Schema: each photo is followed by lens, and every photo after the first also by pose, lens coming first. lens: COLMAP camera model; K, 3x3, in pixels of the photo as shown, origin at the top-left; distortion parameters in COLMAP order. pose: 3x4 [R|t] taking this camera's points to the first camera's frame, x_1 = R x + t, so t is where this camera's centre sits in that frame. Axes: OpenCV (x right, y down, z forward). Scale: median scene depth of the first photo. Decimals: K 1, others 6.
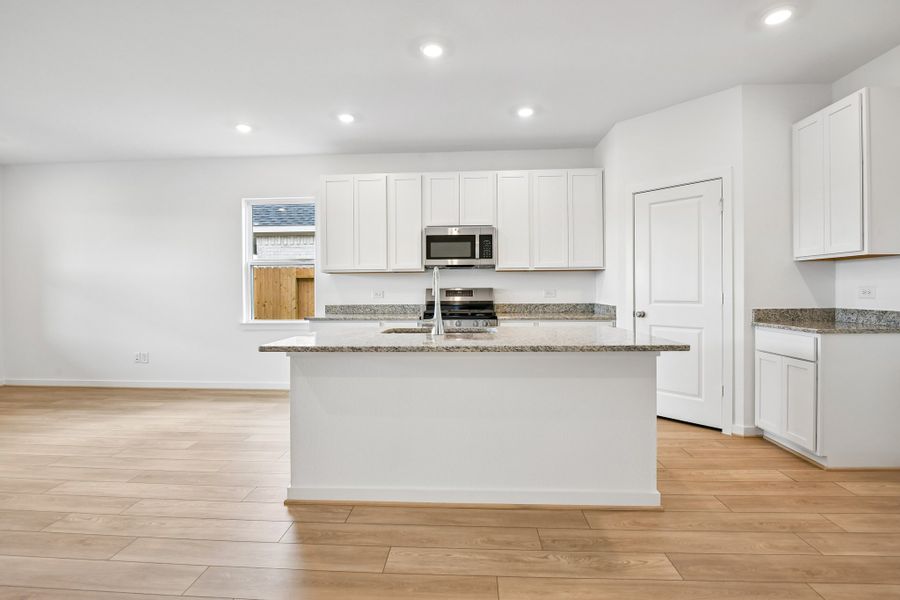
lens RADIAL K [[419.5, 0, 447.1], [0, 419.5, 287.3], [0, 0, 1]] dist [-0.009307, -0.003799]
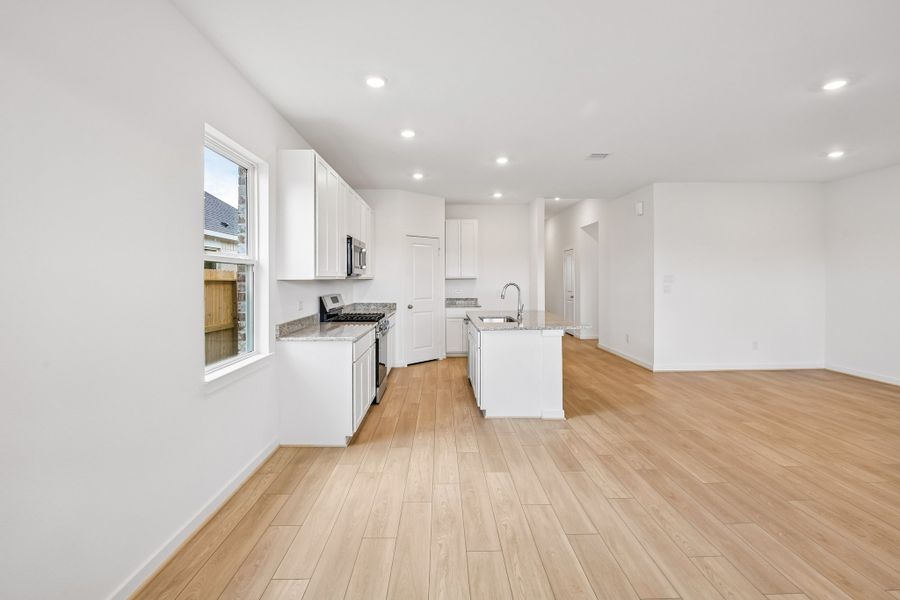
lens RADIAL K [[422.0, 0, 446.6], [0, 422.0, 287.1], [0, 0, 1]] dist [-0.002464, -0.010812]
pose [[-0.074884, -0.012216, 0.997117, -1.185525], [-0.002336, 0.999924, 0.012075, -0.035191], [-0.997190, -0.001425, -0.074907, 0.914529]]
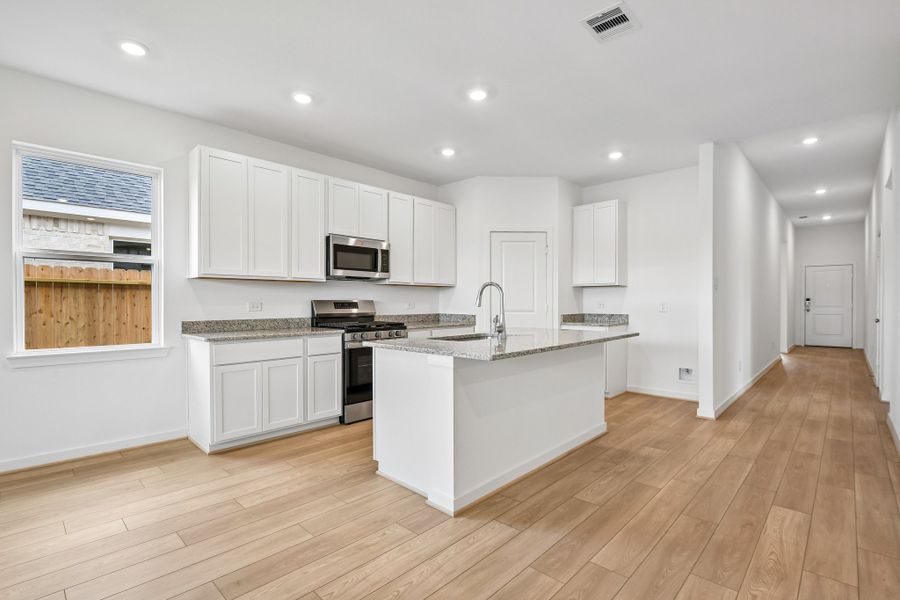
lens RADIAL K [[422.6, 0, 450.0], [0, 422.6, 300.0], [0, 0, 1]] dist [-0.002056, -0.010016]
pose [[0.644801, 0.010082, 0.764284, -0.650523], [-0.008641, 0.999945, -0.005901, 0.006027], [-0.764302, -0.002799, 0.644853, 0.203634]]
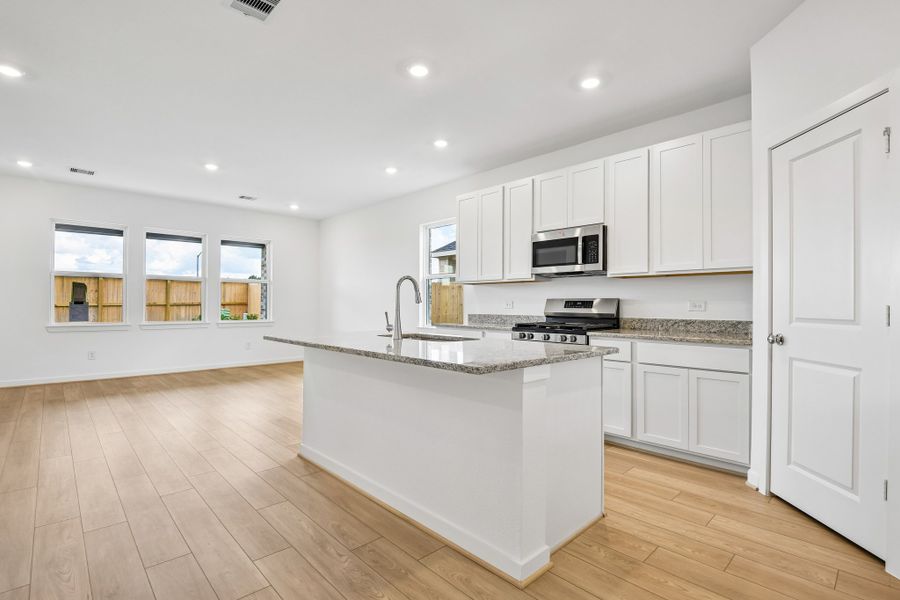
lens RADIAL K [[426.6, 0, 444.1], [0, 426.6, 298.6], [0, 0, 1]] dist [-0.013015, -0.001079]
pose [[0.724261, 0.001613, -0.689524, 0.503148], [-0.005060, 0.999983, -0.002976, 0.007131], [0.689507, 0.005644, 0.724257, 0.183257]]
